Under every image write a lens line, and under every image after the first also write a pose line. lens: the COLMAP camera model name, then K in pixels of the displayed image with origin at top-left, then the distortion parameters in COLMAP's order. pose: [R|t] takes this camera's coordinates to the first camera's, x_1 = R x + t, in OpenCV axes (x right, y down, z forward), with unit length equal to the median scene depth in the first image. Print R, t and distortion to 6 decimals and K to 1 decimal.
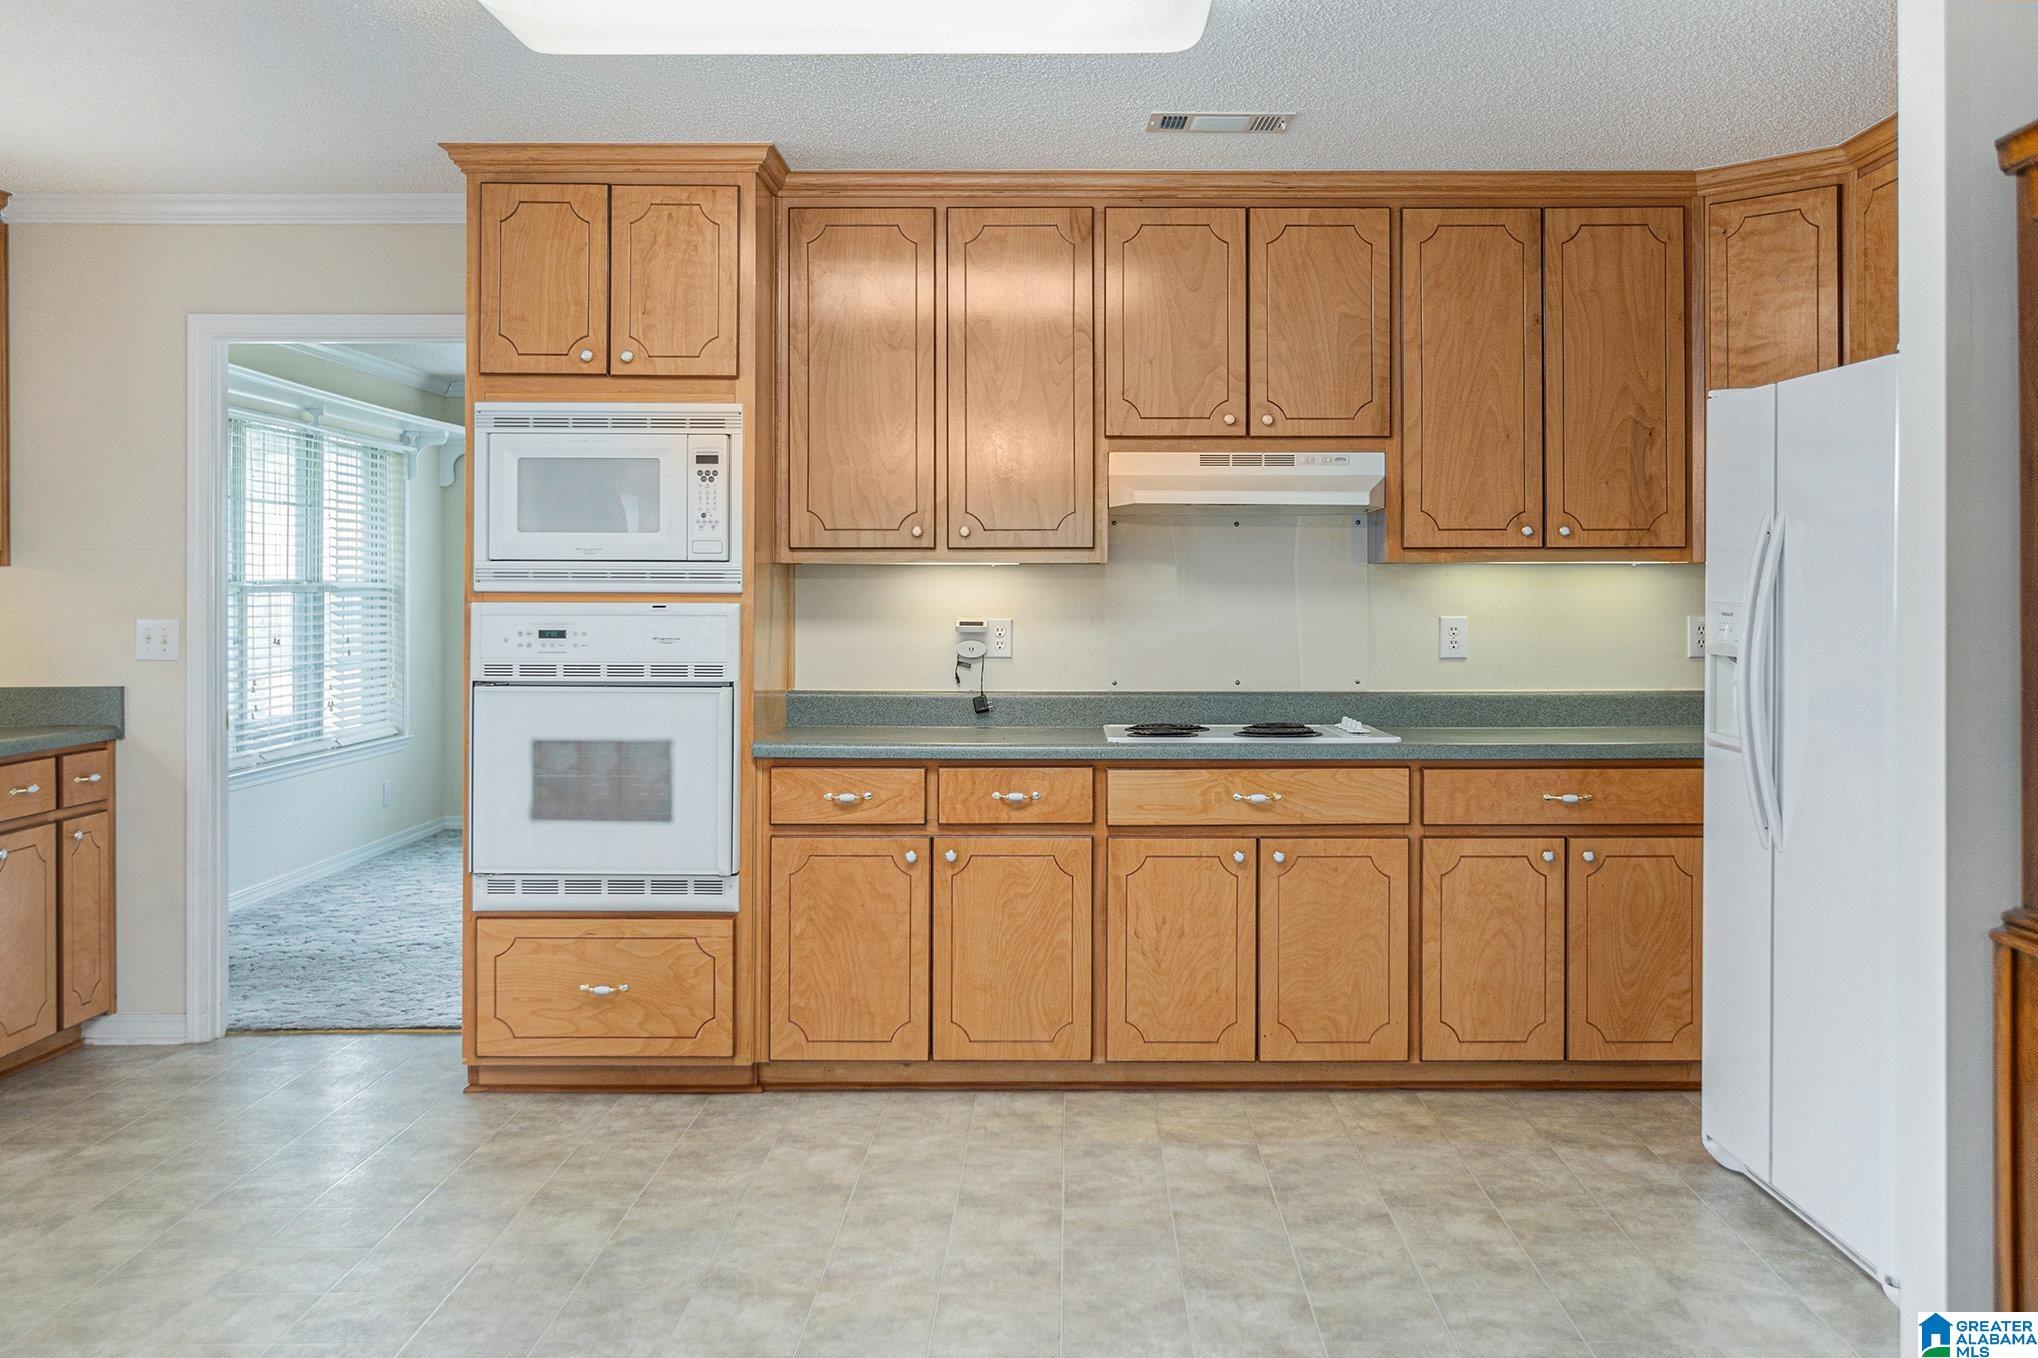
lens RADIAL K [[1873.6, 0, 1090.5], [0, 1873.6, 585.0], [0, 0, 1]] dist [0.007211, 0.023043]
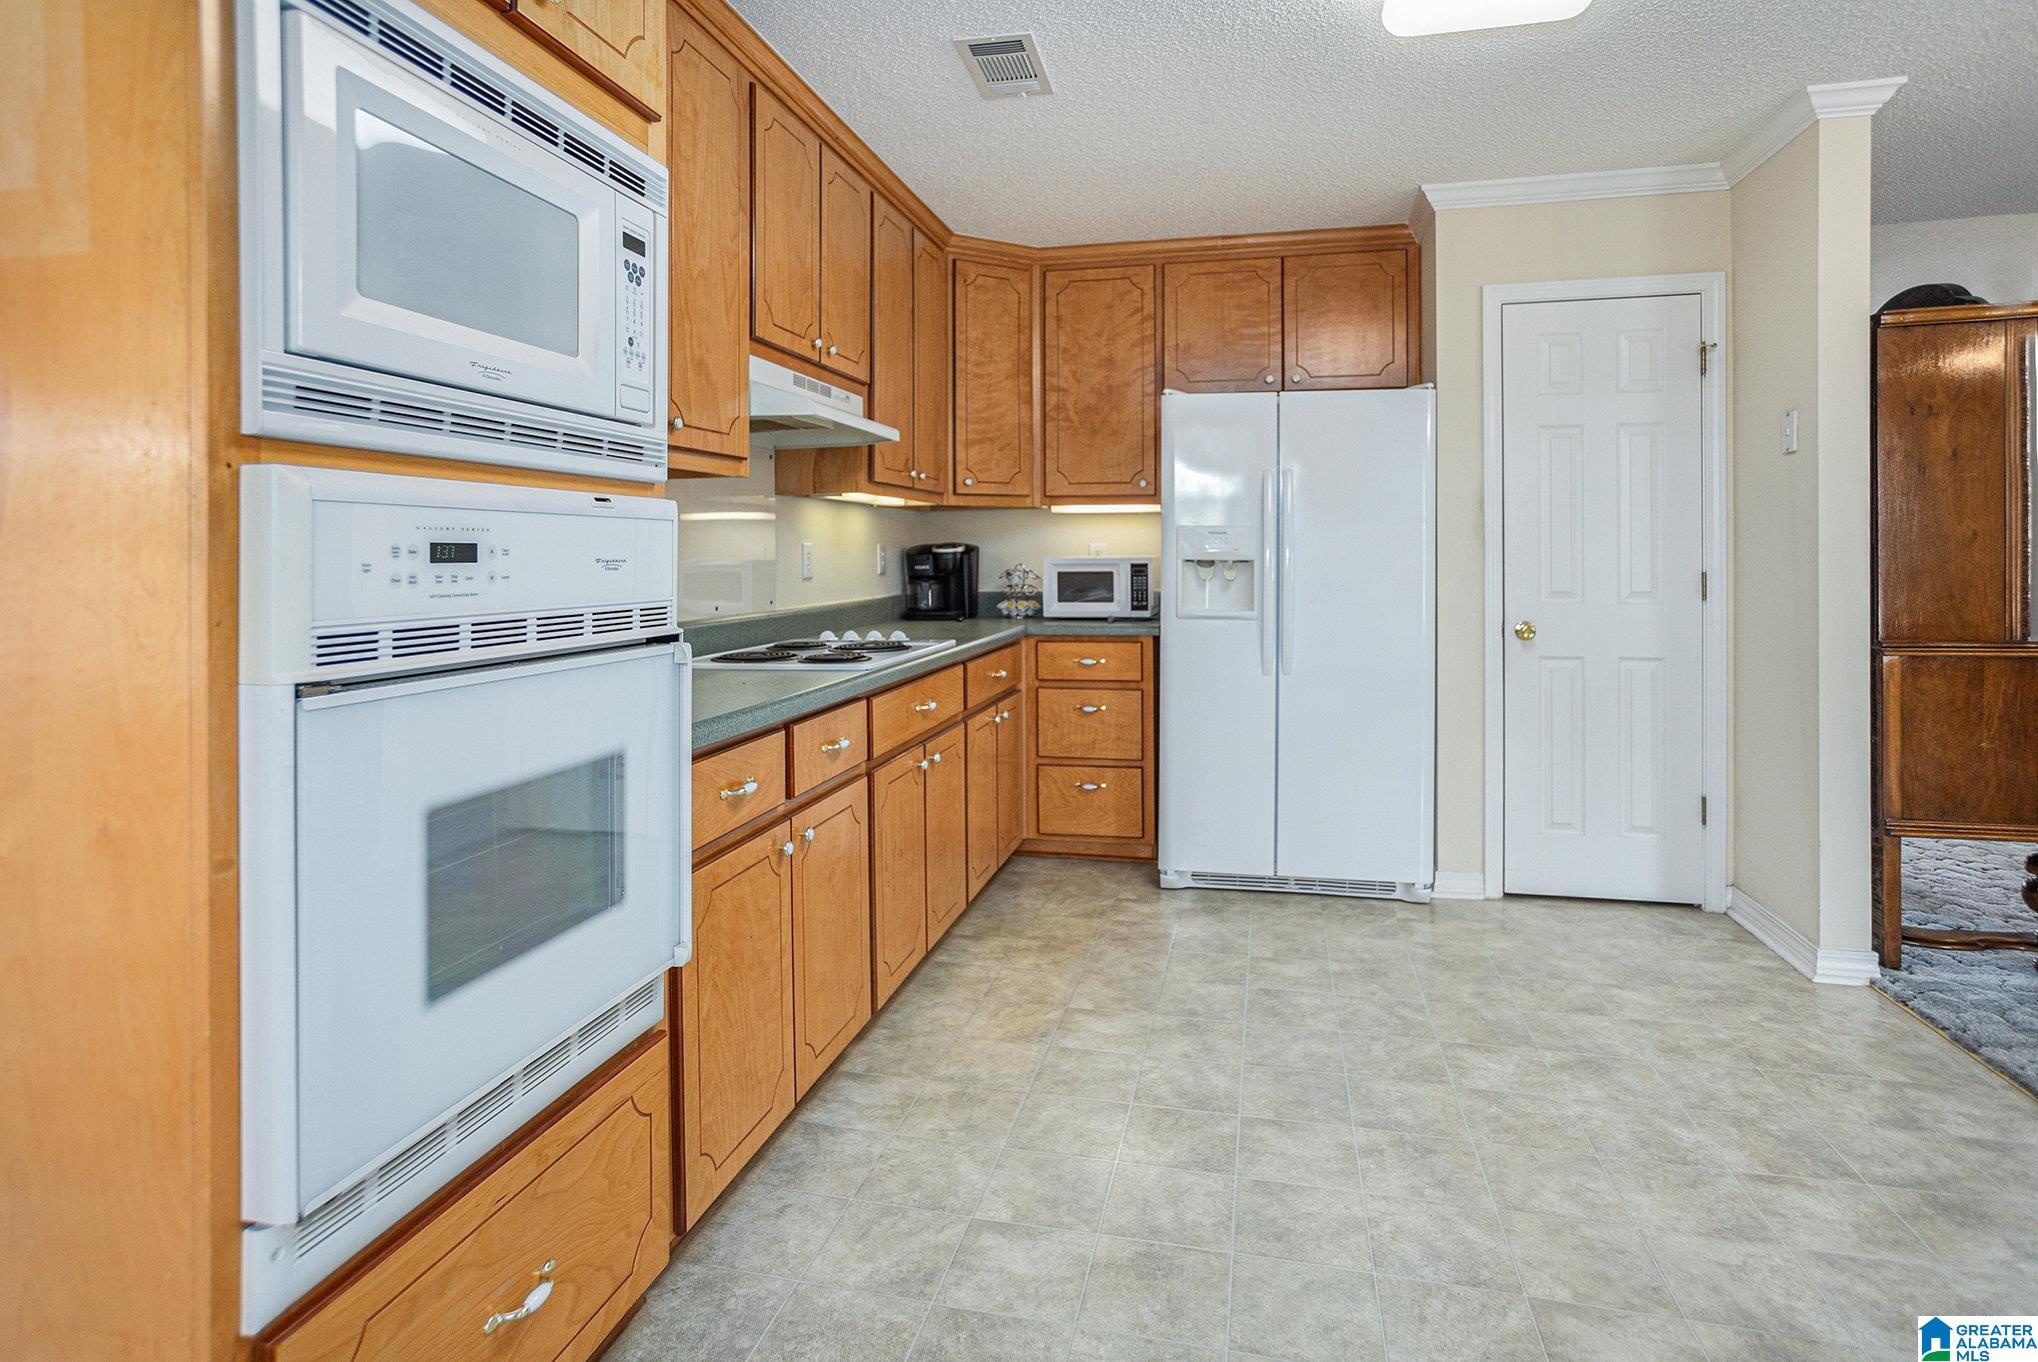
lens RADIAL K [[1062.9, 0, 1018.5], [0, 1062.9, 558.5], [0, 0, 1]] dist [-0.004646, -0.000167]
pose [[0.233584, -0.005642, 0.972320, -0.486487], [0.004763, 0.999978, 0.004659, 0.026687], [-0.972325, 0.003543, 0.233606, 0.807827]]
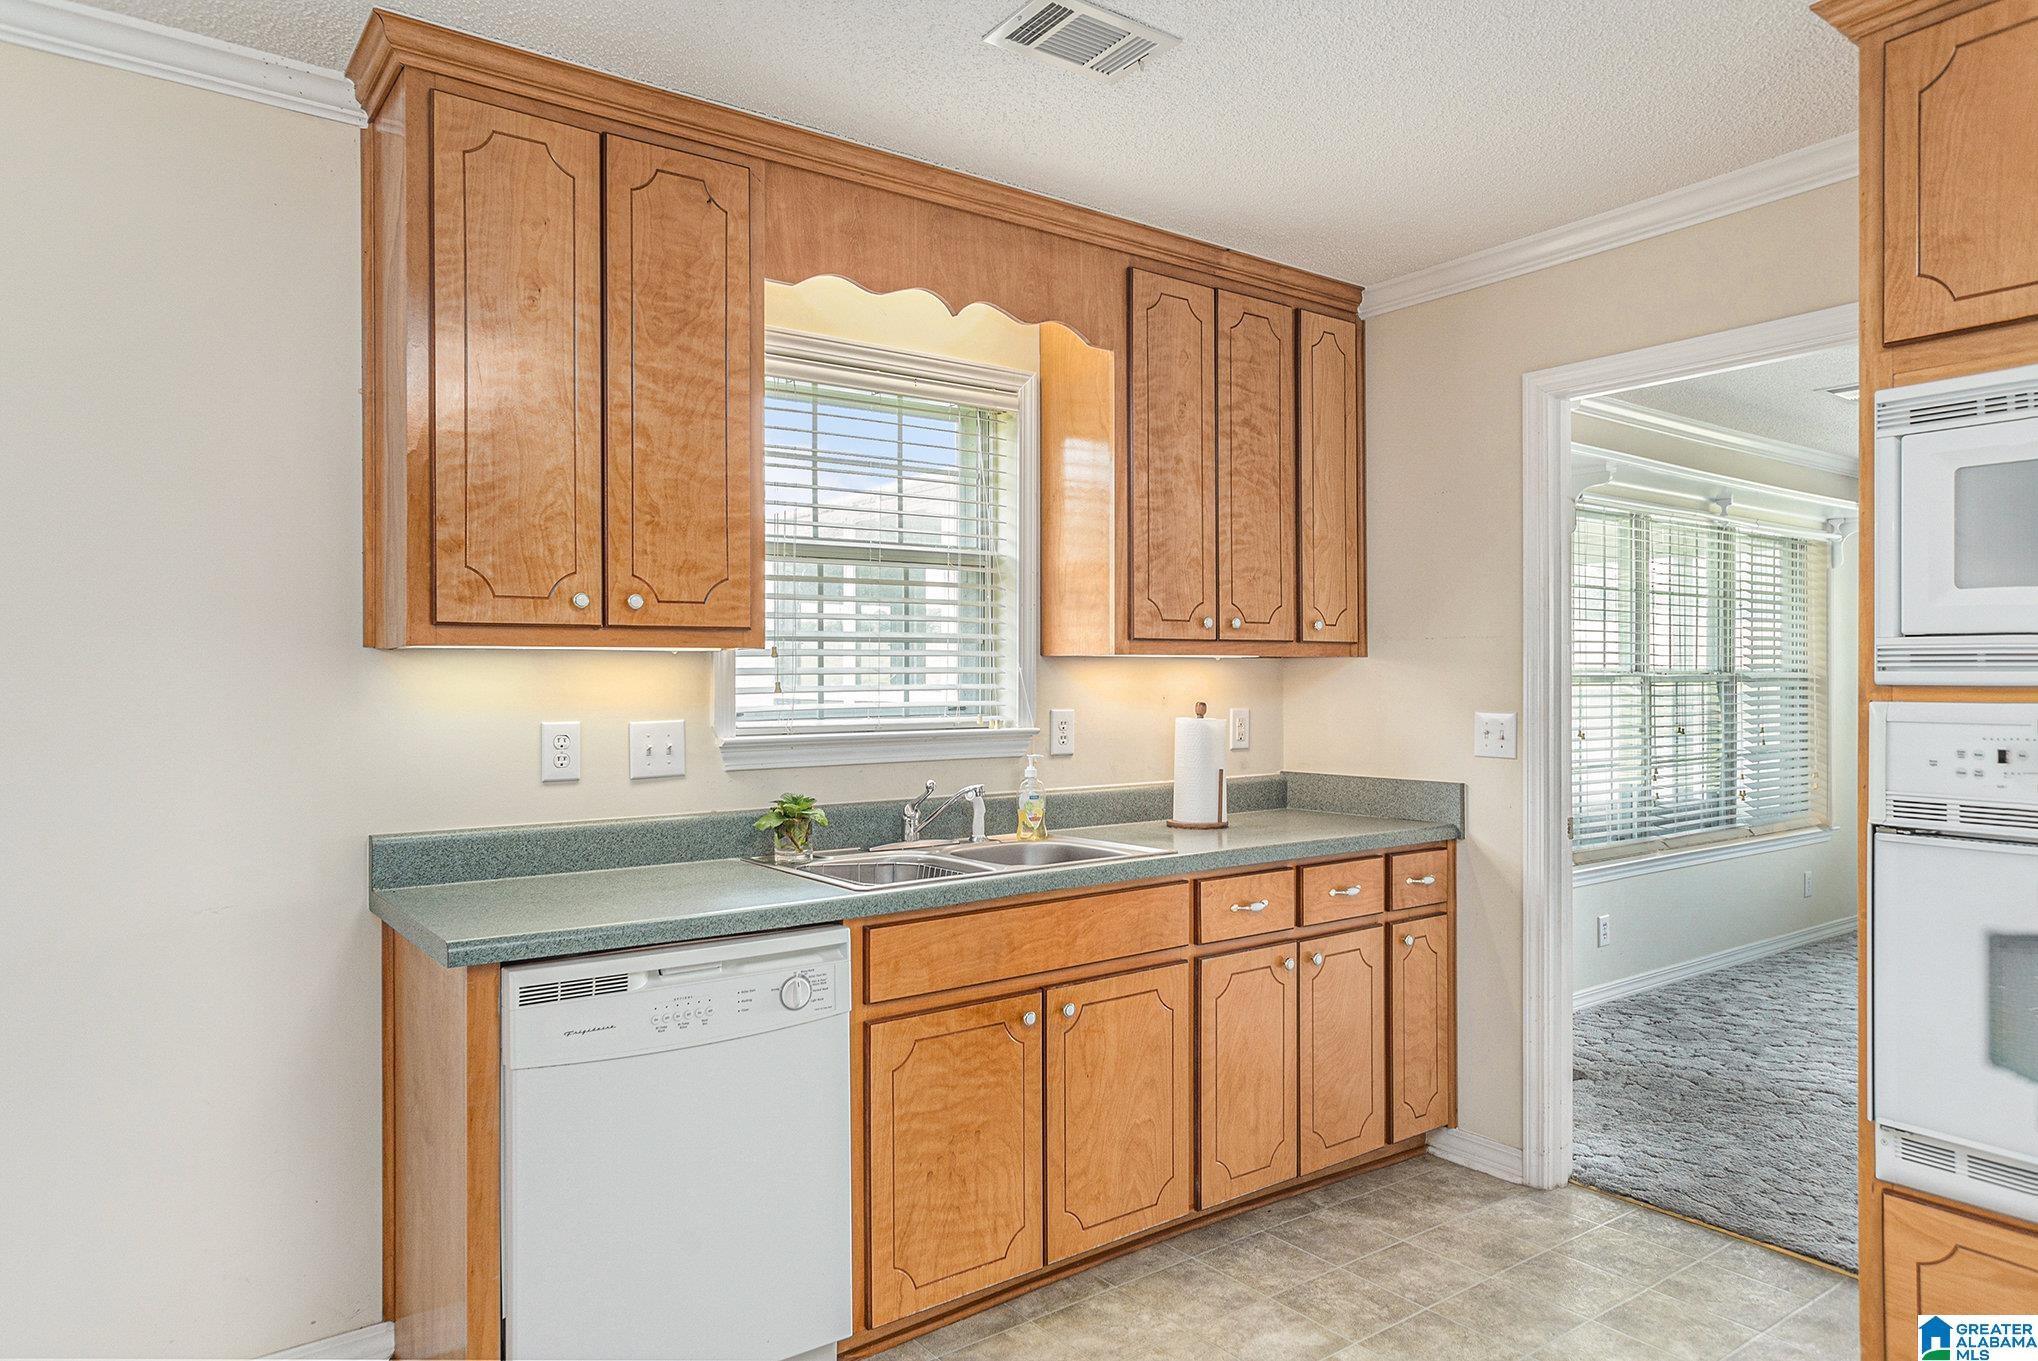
lens RADIAL K [[1244.8, 0, 1017.9], [0, 1244.8, 675.2], [0, 0, 1]] dist [-0.031136, 0.026427]
pose [[0.578254, -0.002914, -0.815851, -0.151470], [0.002888, 0.999995, -0.001525, -0.000006], [0.815852, -0.001474, 0.578260, 0.509013]]
